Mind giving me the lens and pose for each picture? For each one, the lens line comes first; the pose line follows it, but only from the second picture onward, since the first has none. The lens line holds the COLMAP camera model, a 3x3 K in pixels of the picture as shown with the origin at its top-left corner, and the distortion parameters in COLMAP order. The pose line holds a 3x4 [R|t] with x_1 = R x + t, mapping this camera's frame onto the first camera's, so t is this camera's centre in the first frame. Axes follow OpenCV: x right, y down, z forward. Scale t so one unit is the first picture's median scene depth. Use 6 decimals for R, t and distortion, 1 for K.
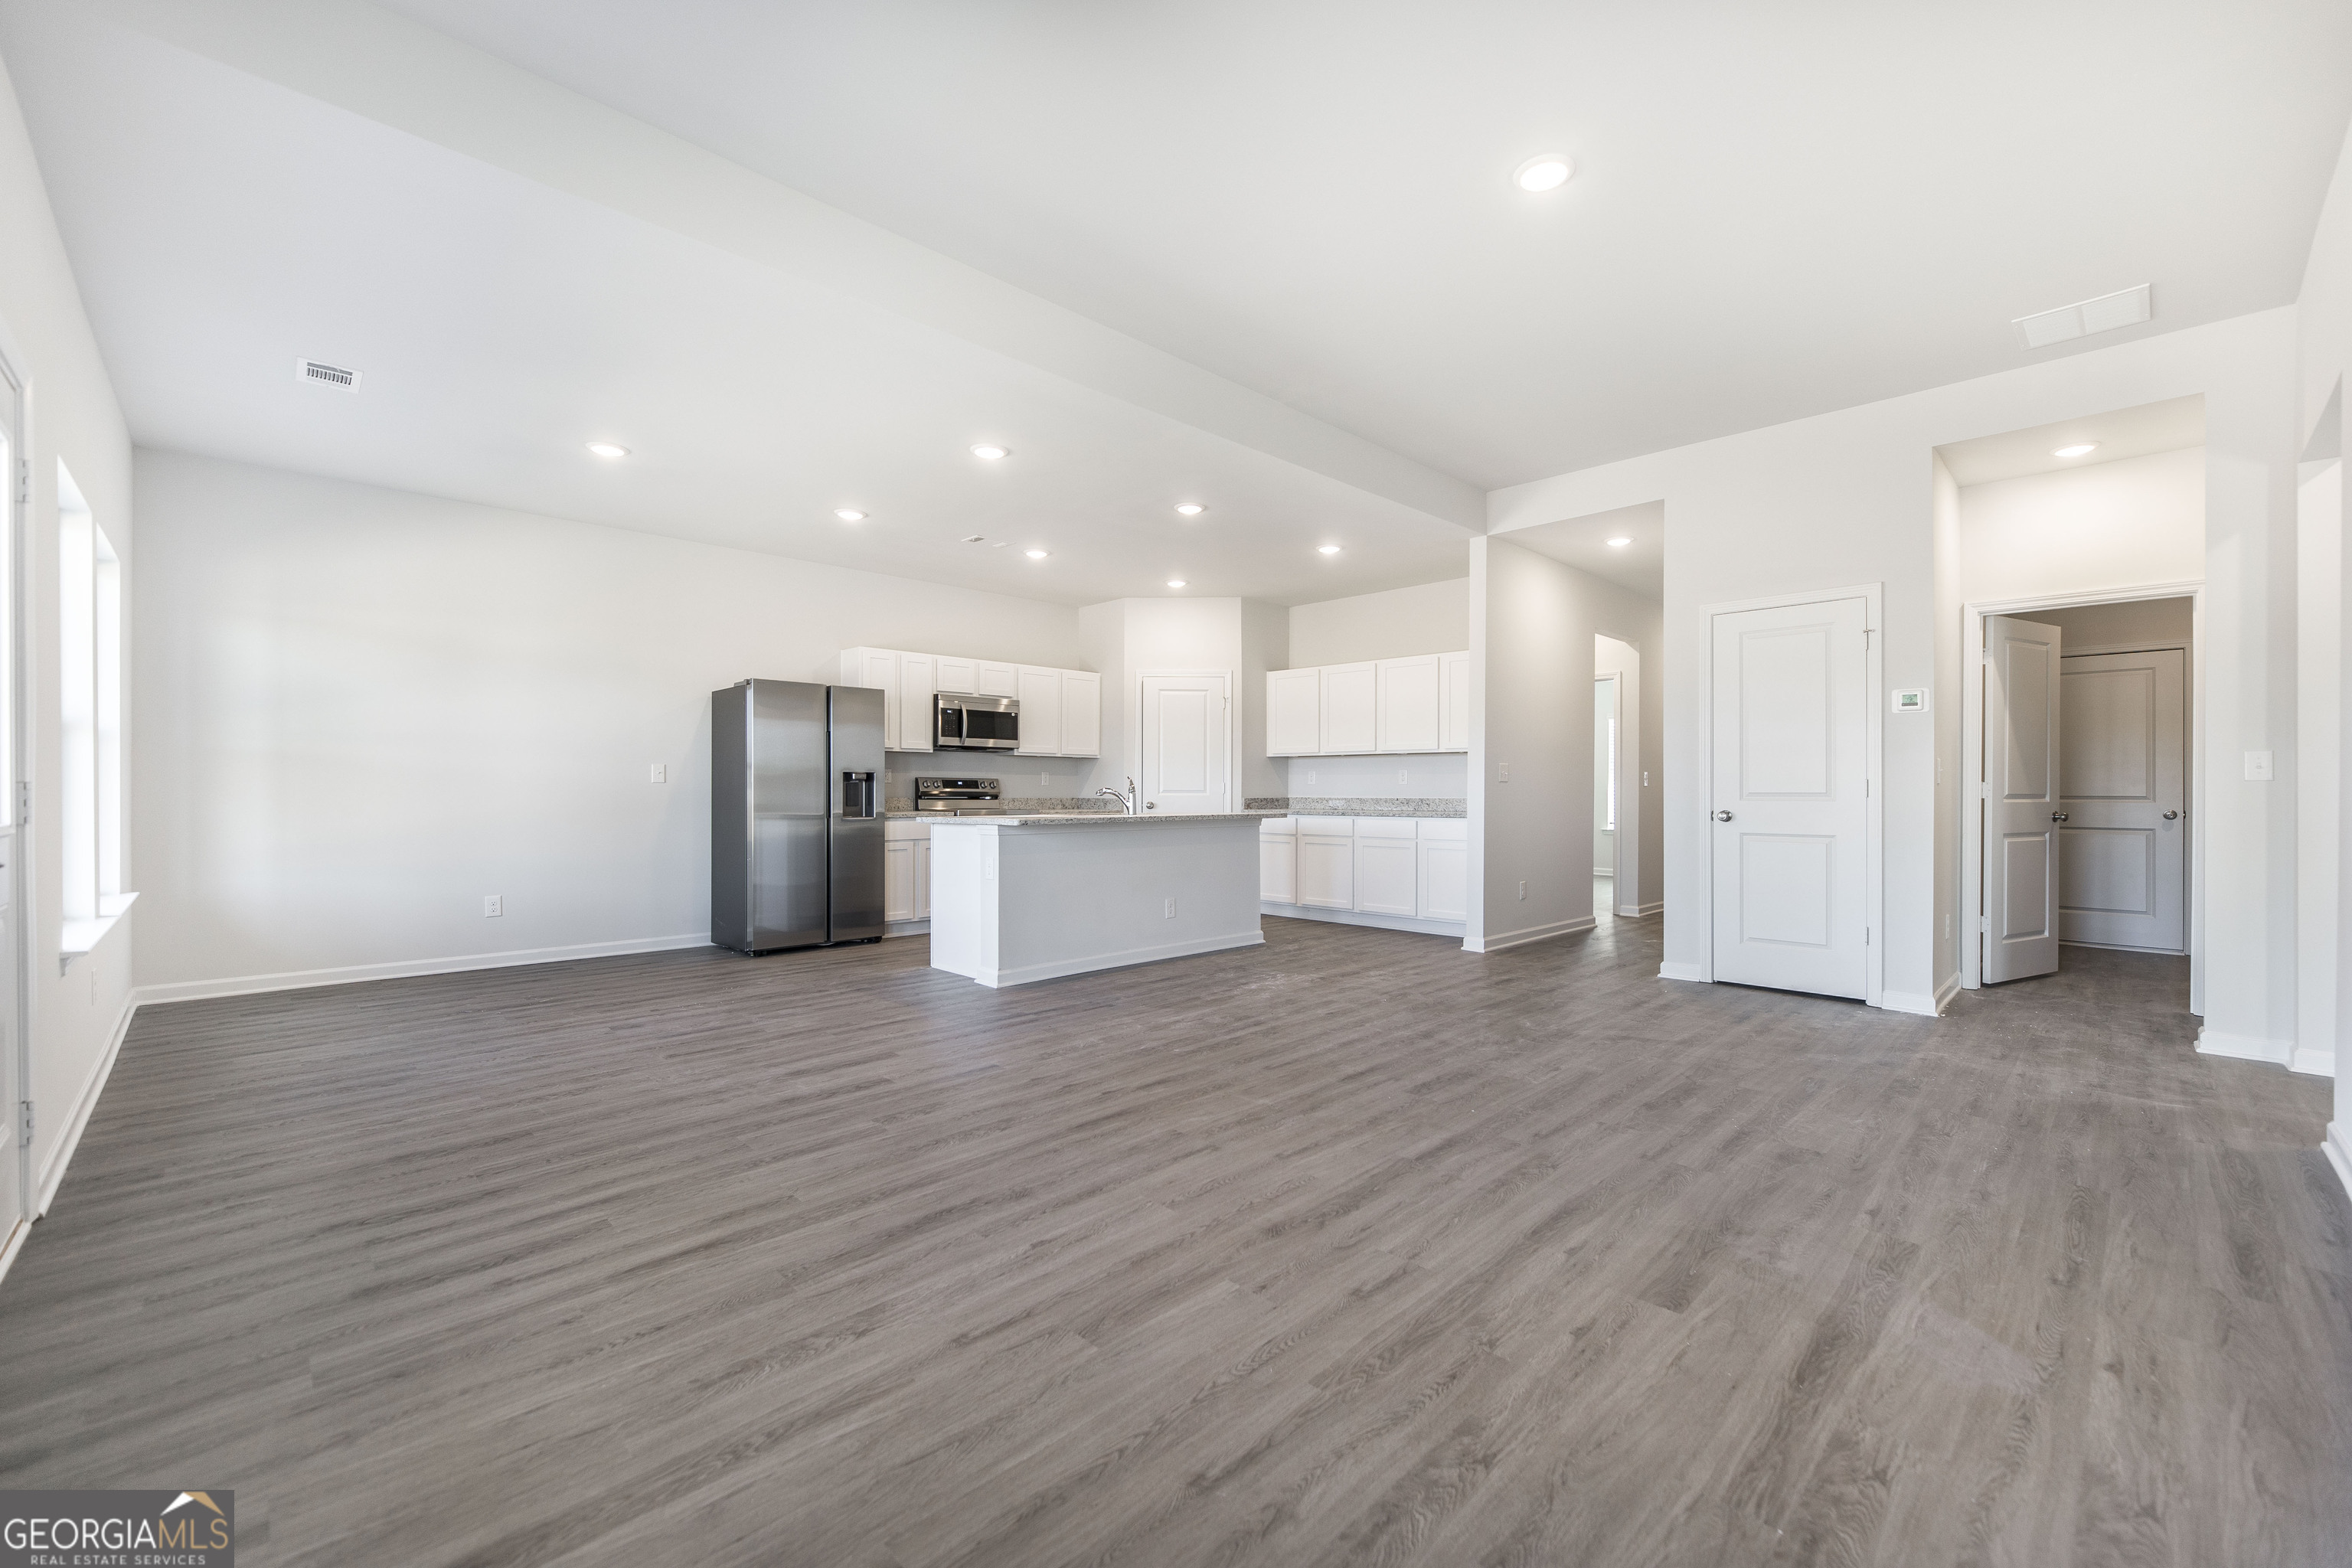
lens RADIAL K [[951.0, 0, 1172.9], [0, 951.0, 786.0], [0, 0, 1]] dist [0.001402, -0.000421]
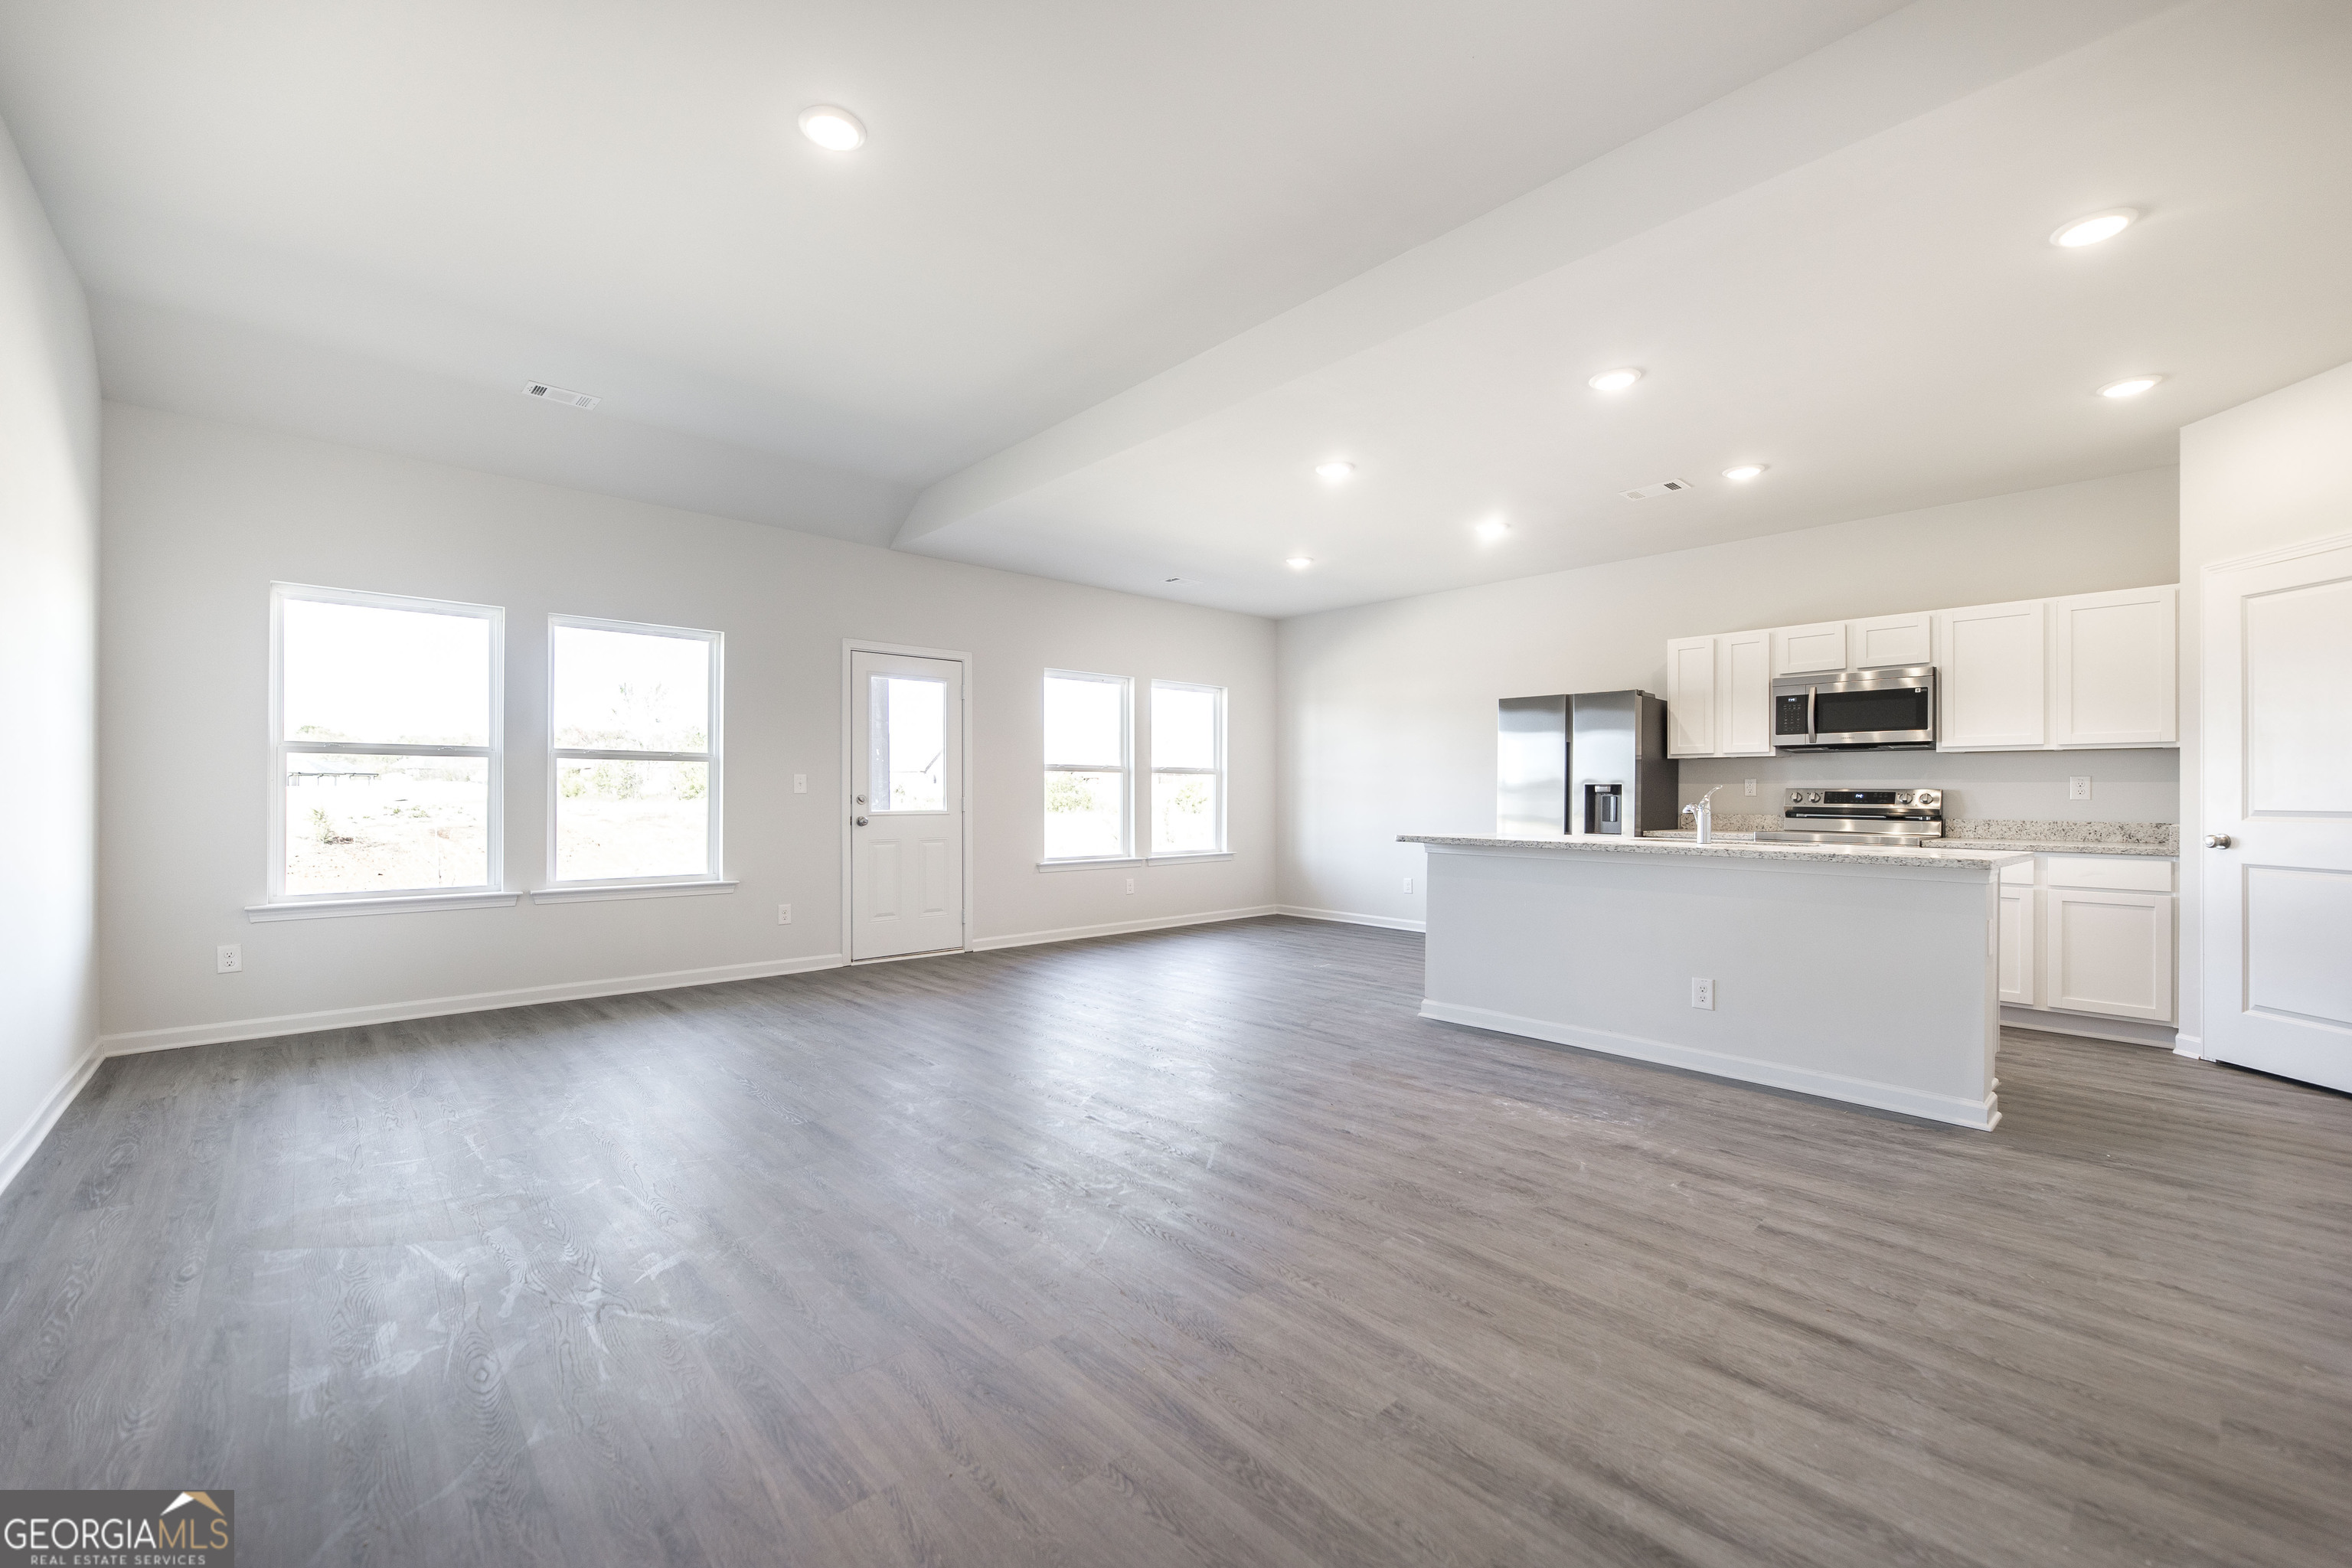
lens RADIAL K [[951.0, 0, 1171.2], [0, 951.0, 799.7], [0, 0, 1]] dist [0.001402, -0.000421]
pose [[-0.040466, 0.007839, -0.999150, 0.521807], [-0.000352, 0.999969, 0.007860, -0.005641], [0.999181, 0.000669, -0.040462, 0.539647]]
